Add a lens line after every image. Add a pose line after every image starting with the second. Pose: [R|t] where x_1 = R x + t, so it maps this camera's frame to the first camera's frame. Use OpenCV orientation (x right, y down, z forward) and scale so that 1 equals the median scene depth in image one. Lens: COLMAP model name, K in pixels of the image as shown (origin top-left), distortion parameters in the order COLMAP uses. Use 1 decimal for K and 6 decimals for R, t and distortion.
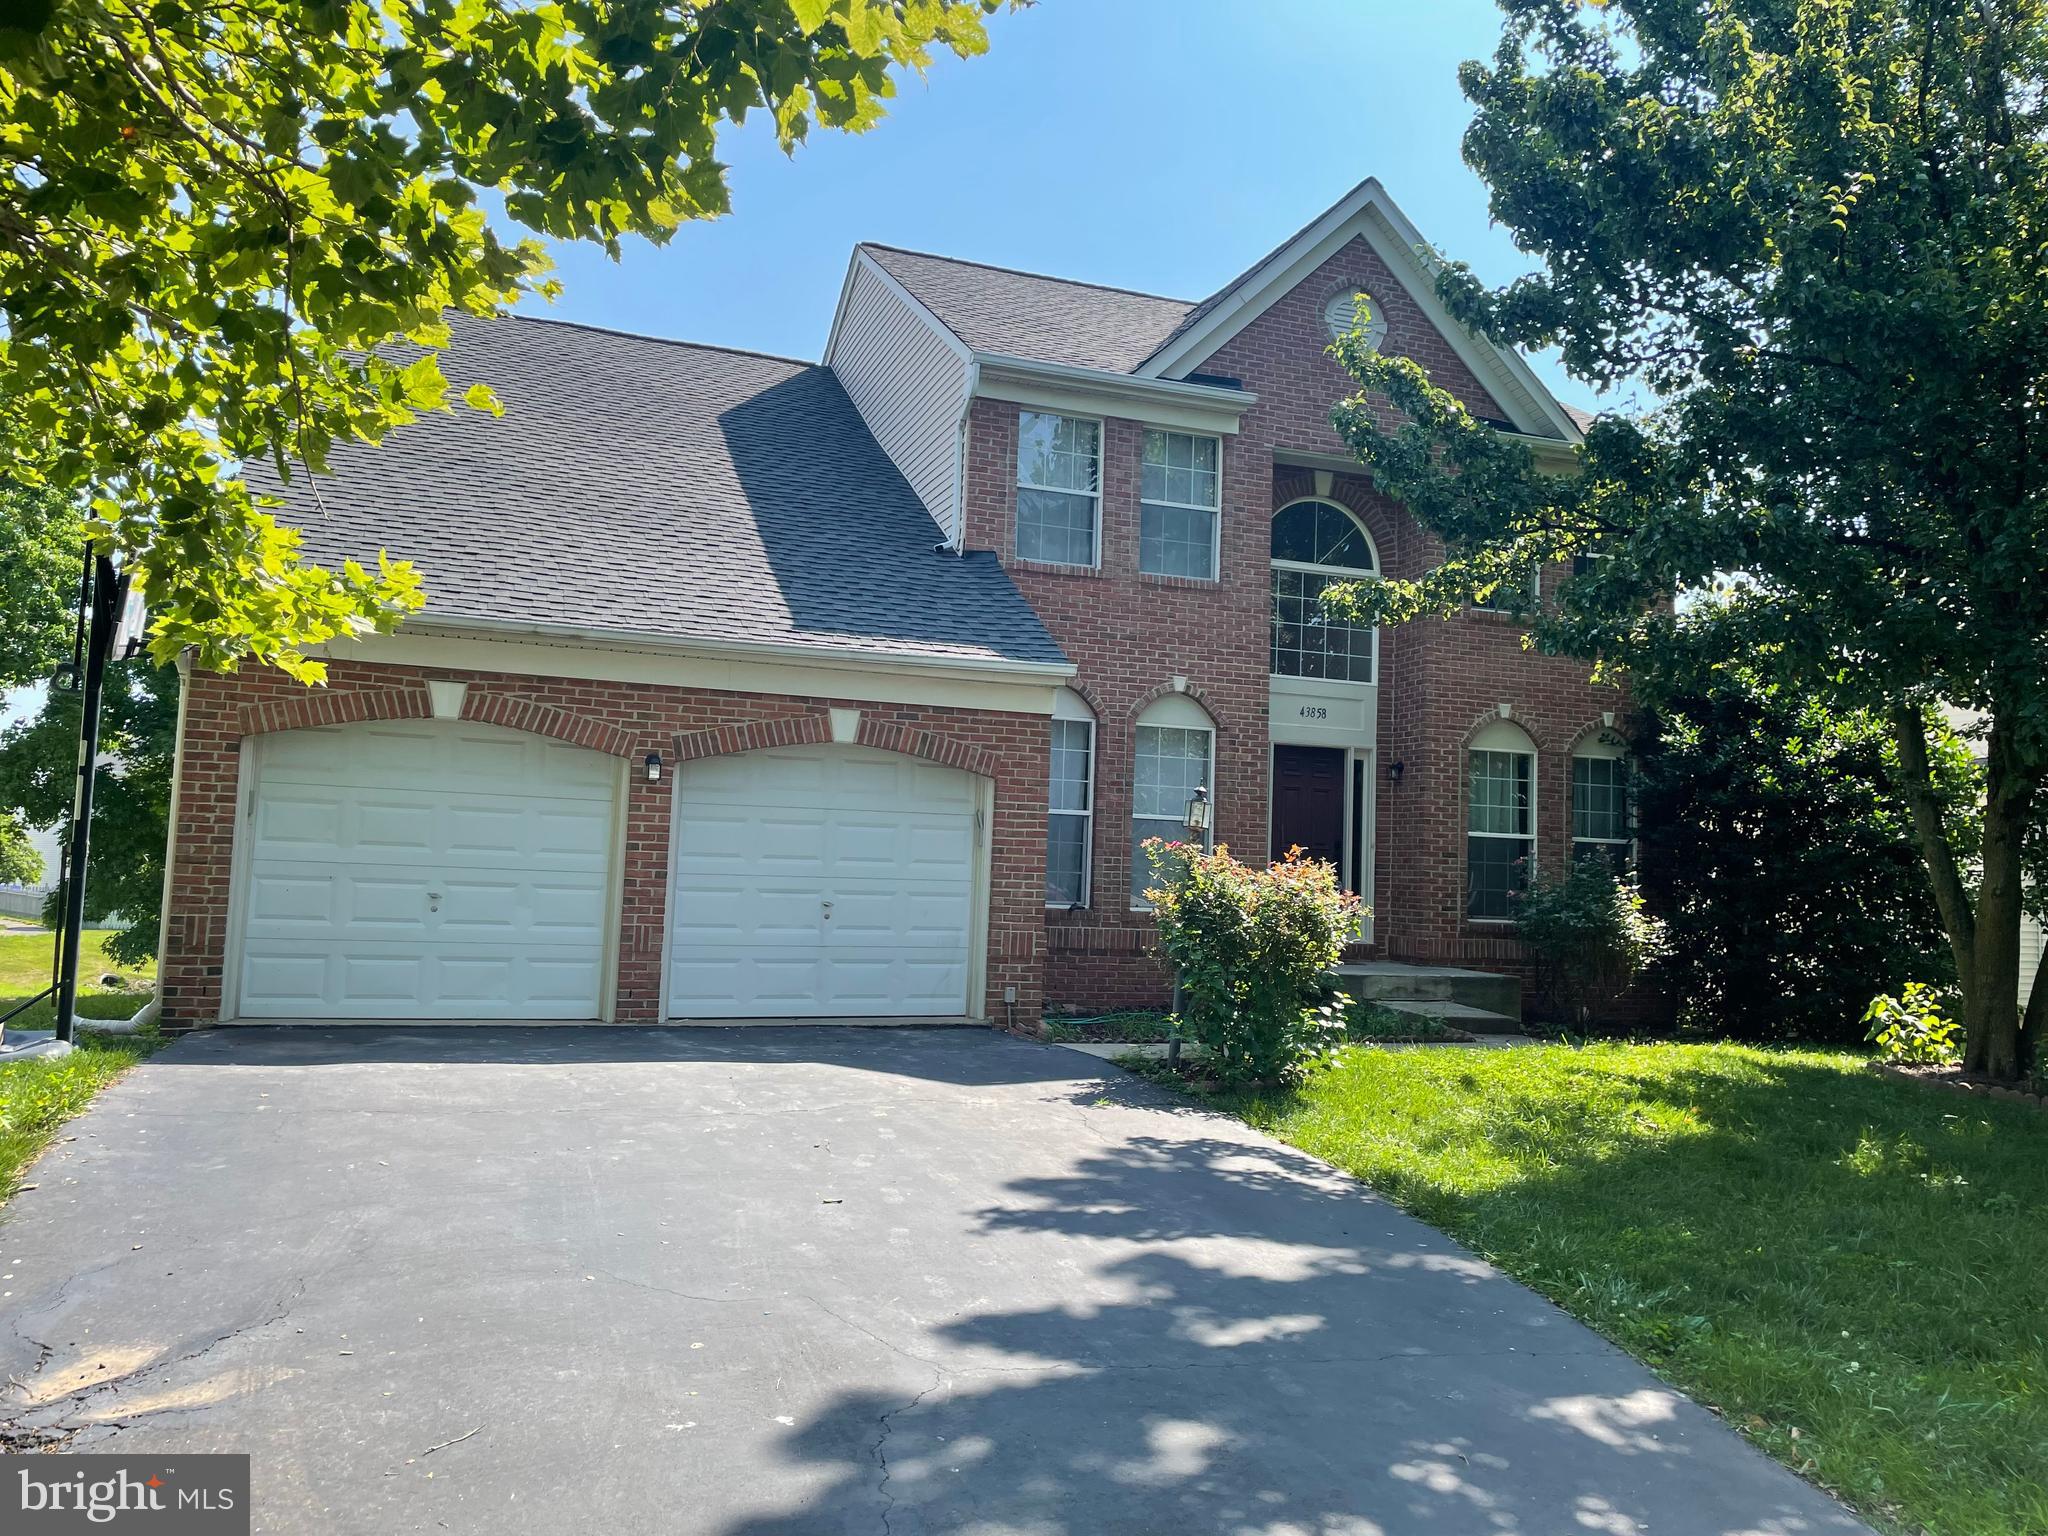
lens RADIAL K [[1543.4, 0, 1035.9], [0, 1543.4, 768.4], [0, 0, 1]] dist [0.083350, -0.024582]
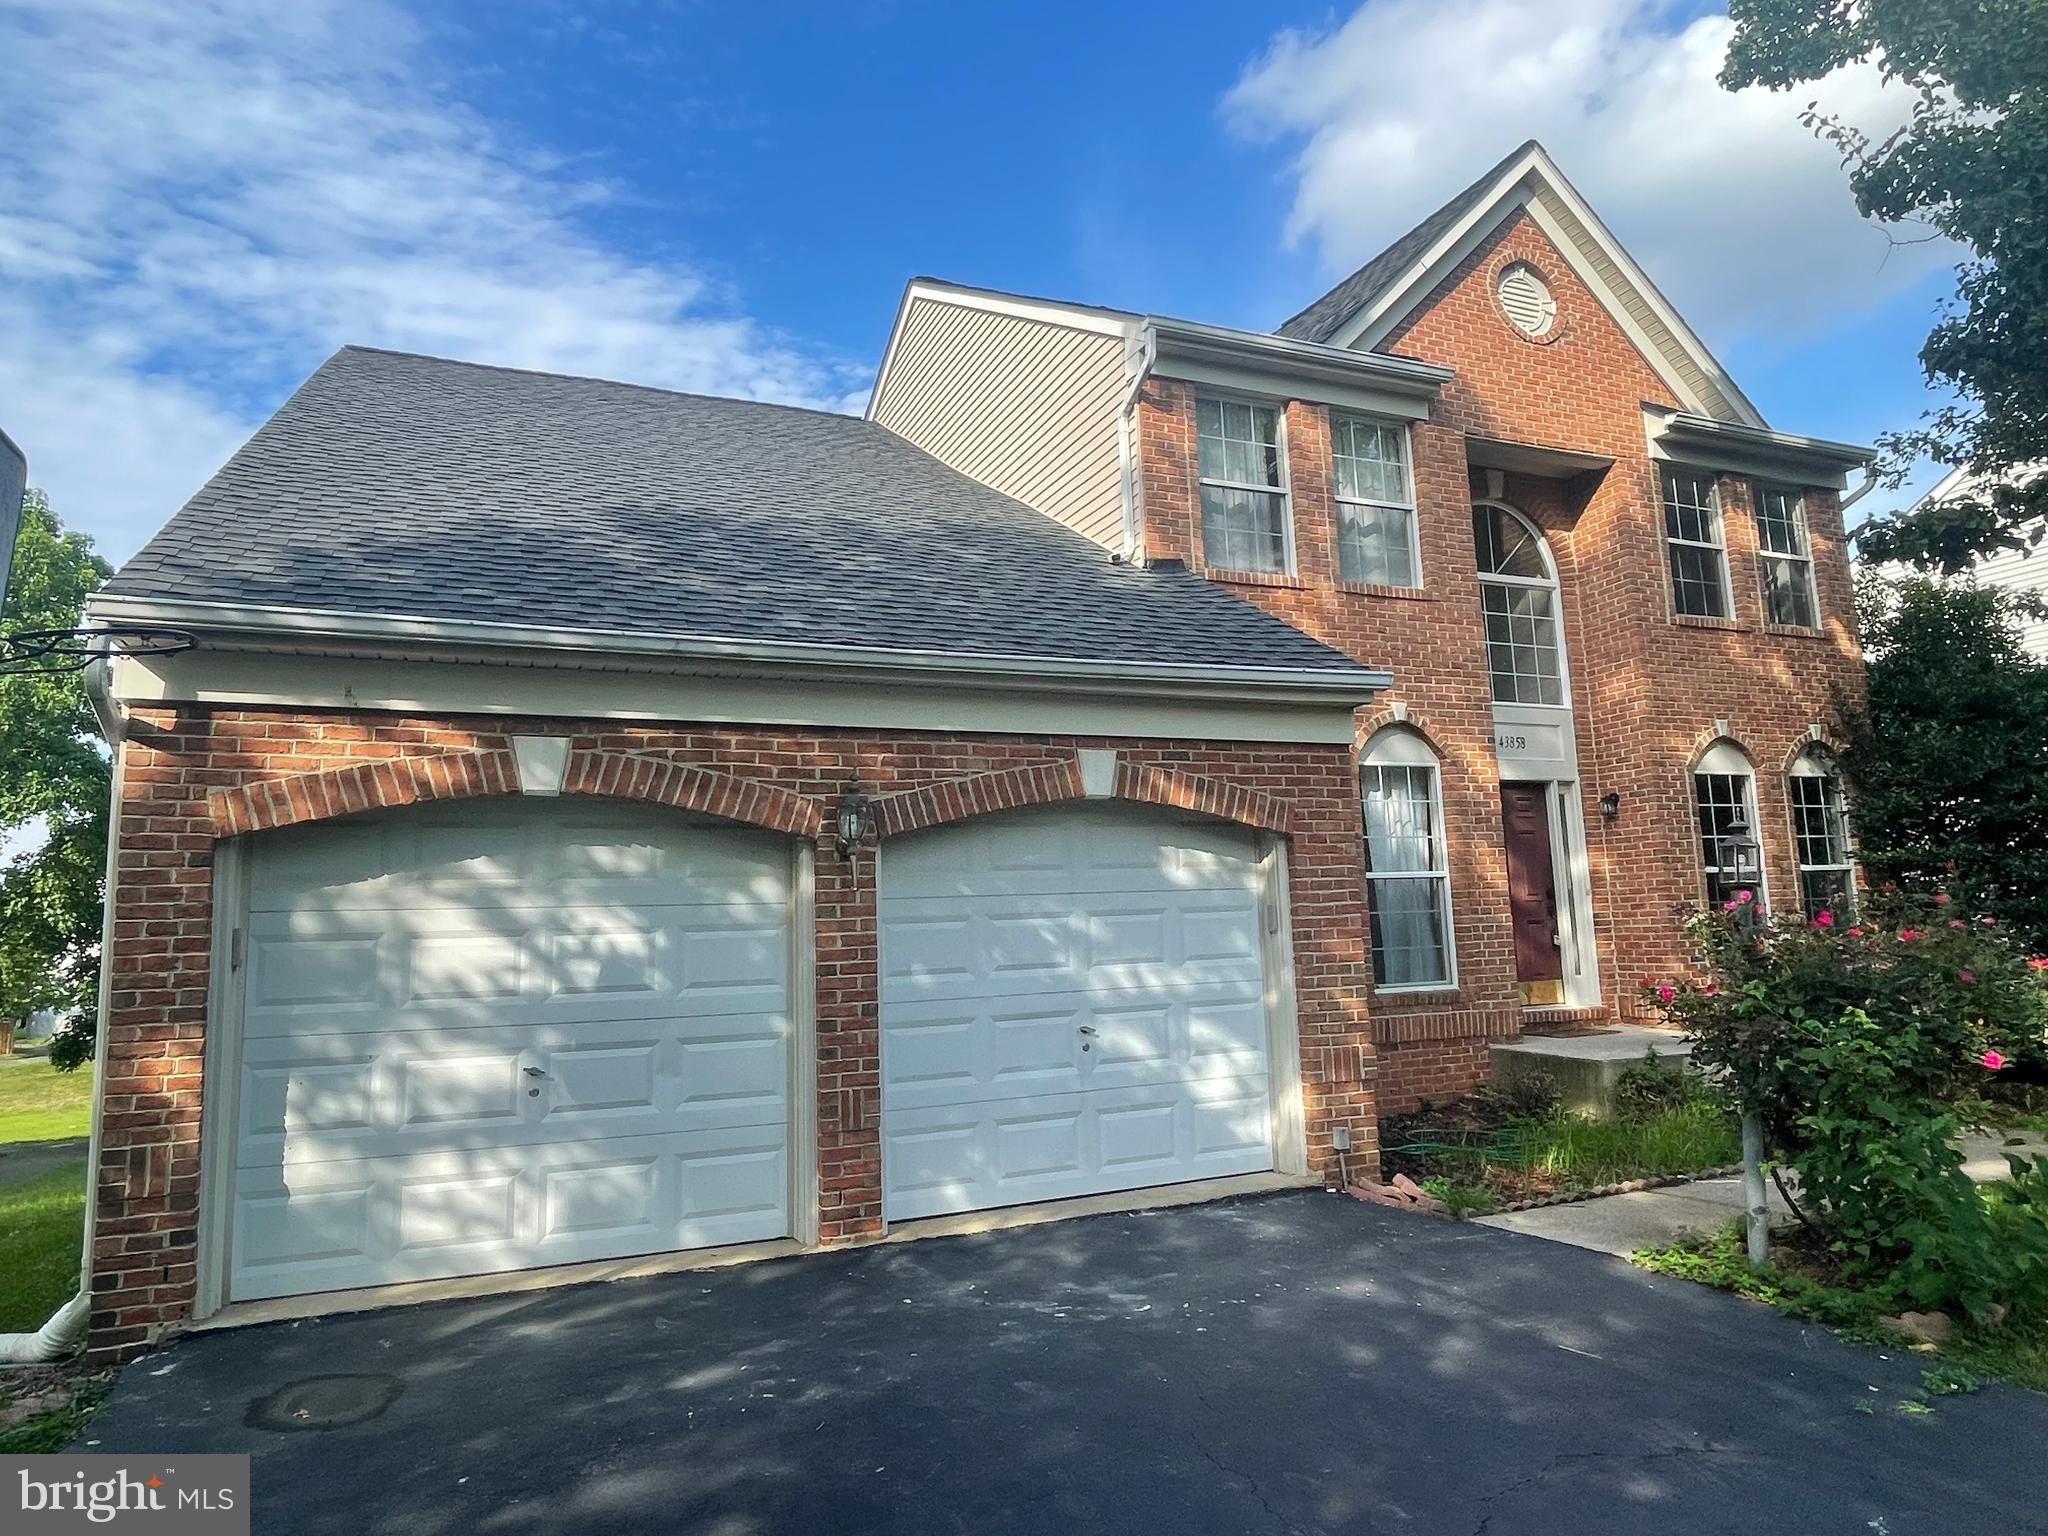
lens RADIAL K [[1263.8, 0, 1012.3], [0, 1263.8, 771.4], [0, 0, 1]] dist [0.016450, -0.001831]
pose [[0.995643, -0.061798, 0.069834, -0.202142], [0.065611, 0.996400, -0.053692, -0.000238], [-0.066265, 0.058040, 0.996113, 0.427313]]
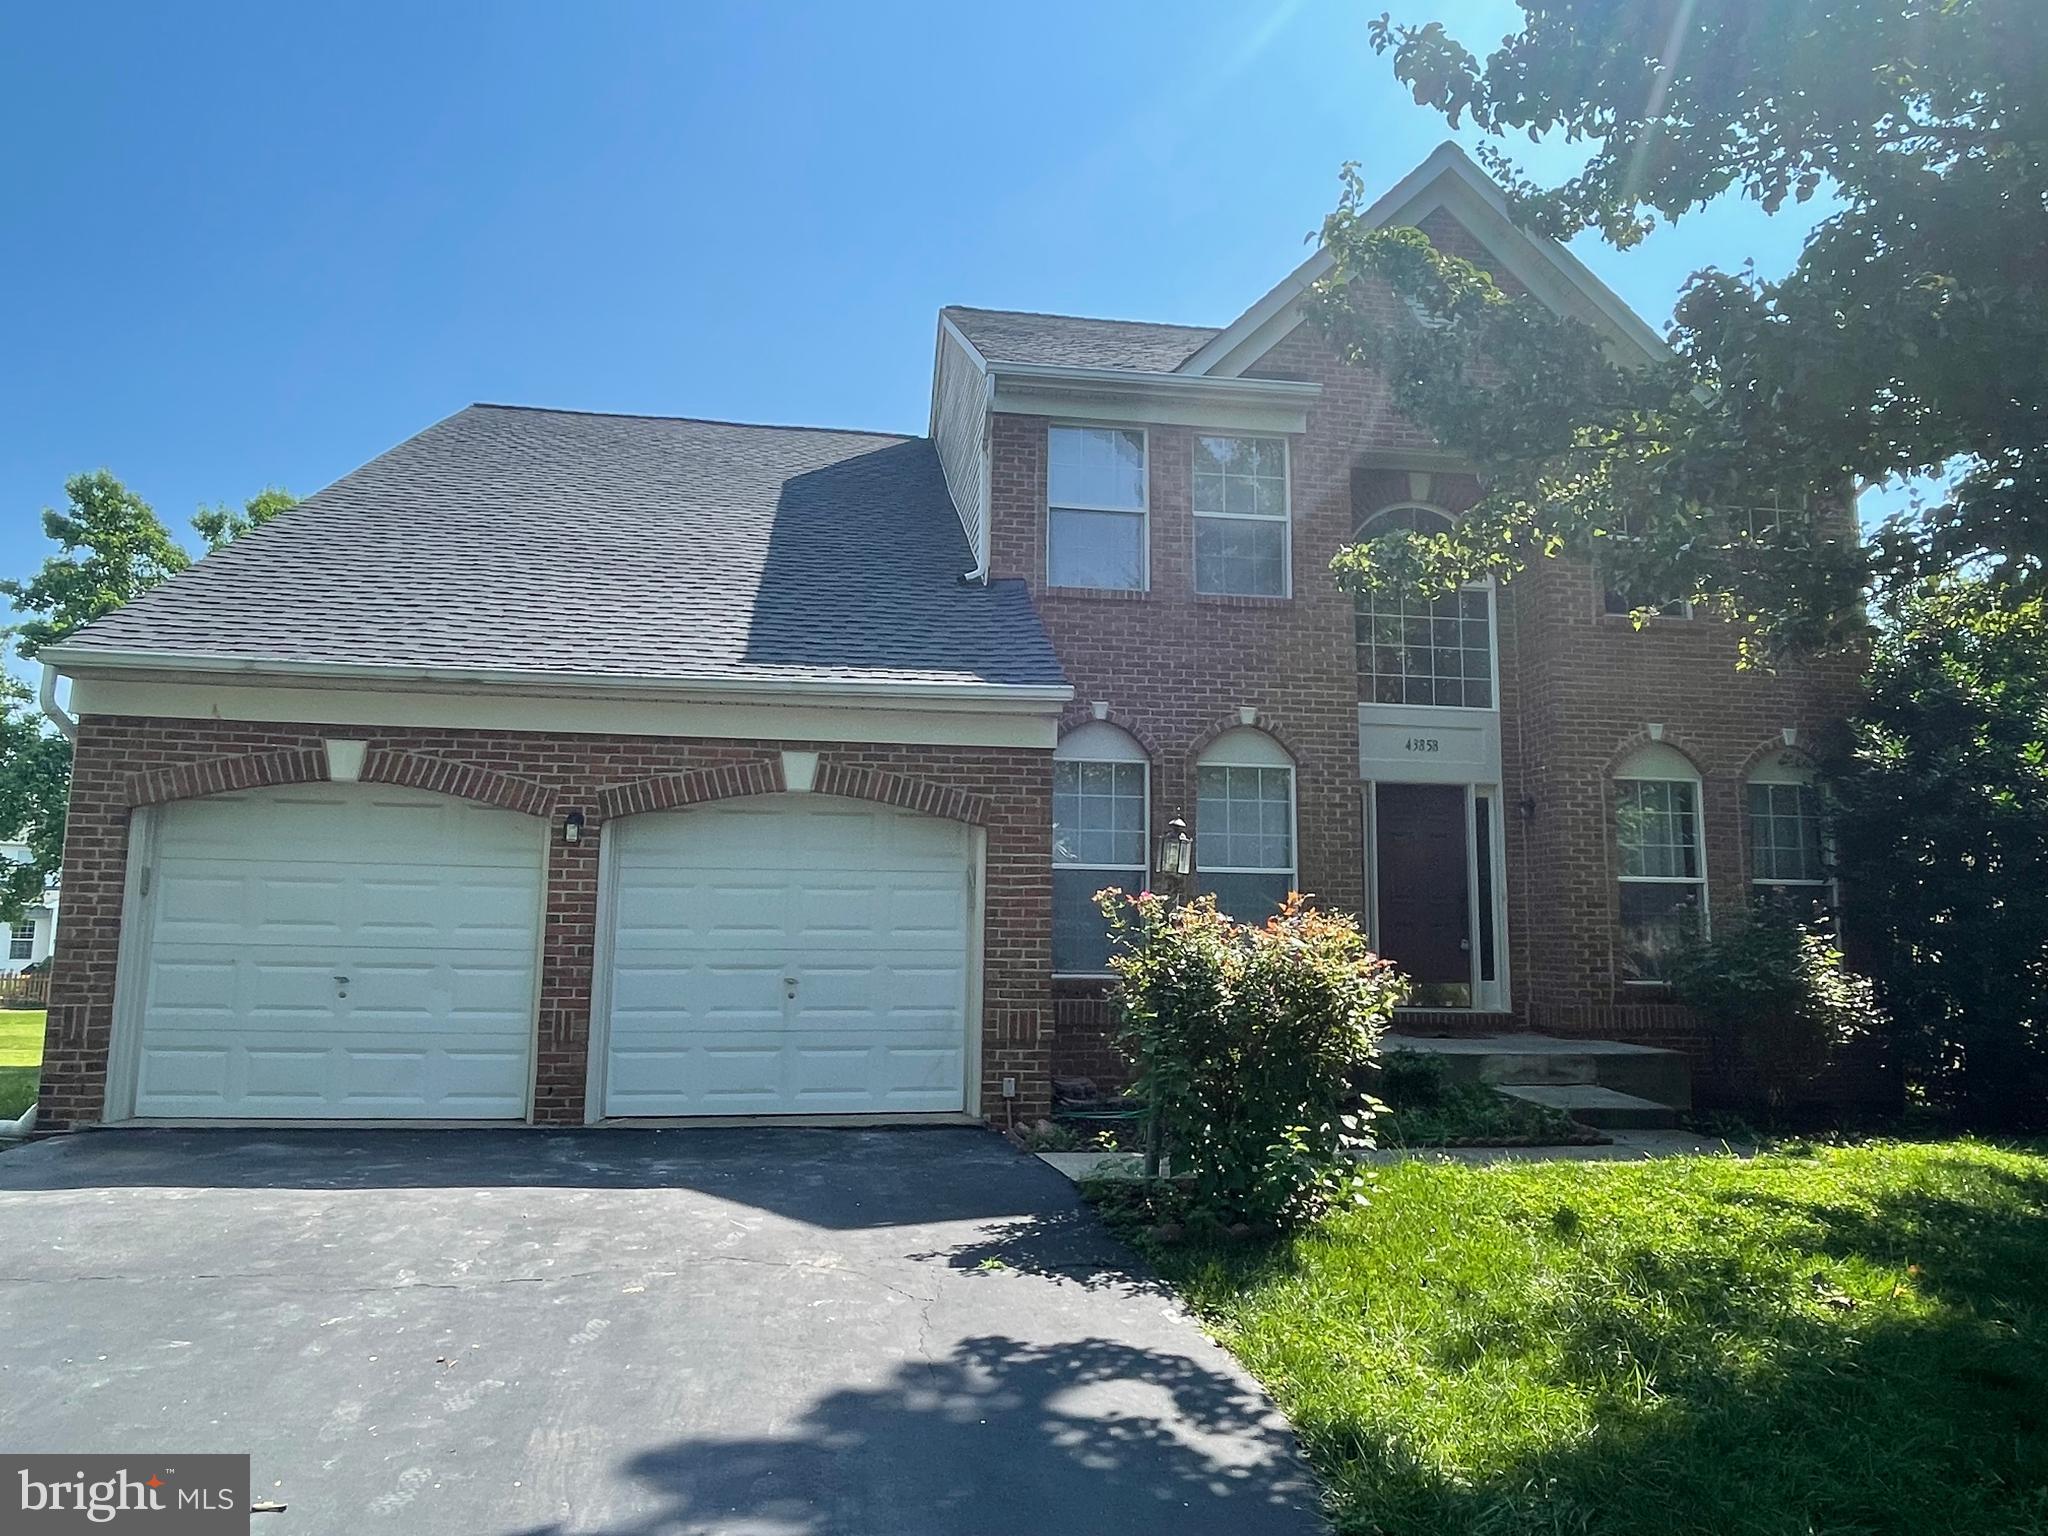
lens RADIAL K [[1348.0, 0, 1016.4], [0, 1348.0, 768.0], [0, 0, 1]] dist [0.003639, -0.004701]
pose [[0.979994, -0.048671, -0.192985, 0.137599], [0.036944, 0.997272, -0.063909, 0.022671], [0.195569, 0.055501, 0.979118, 0.290690]]
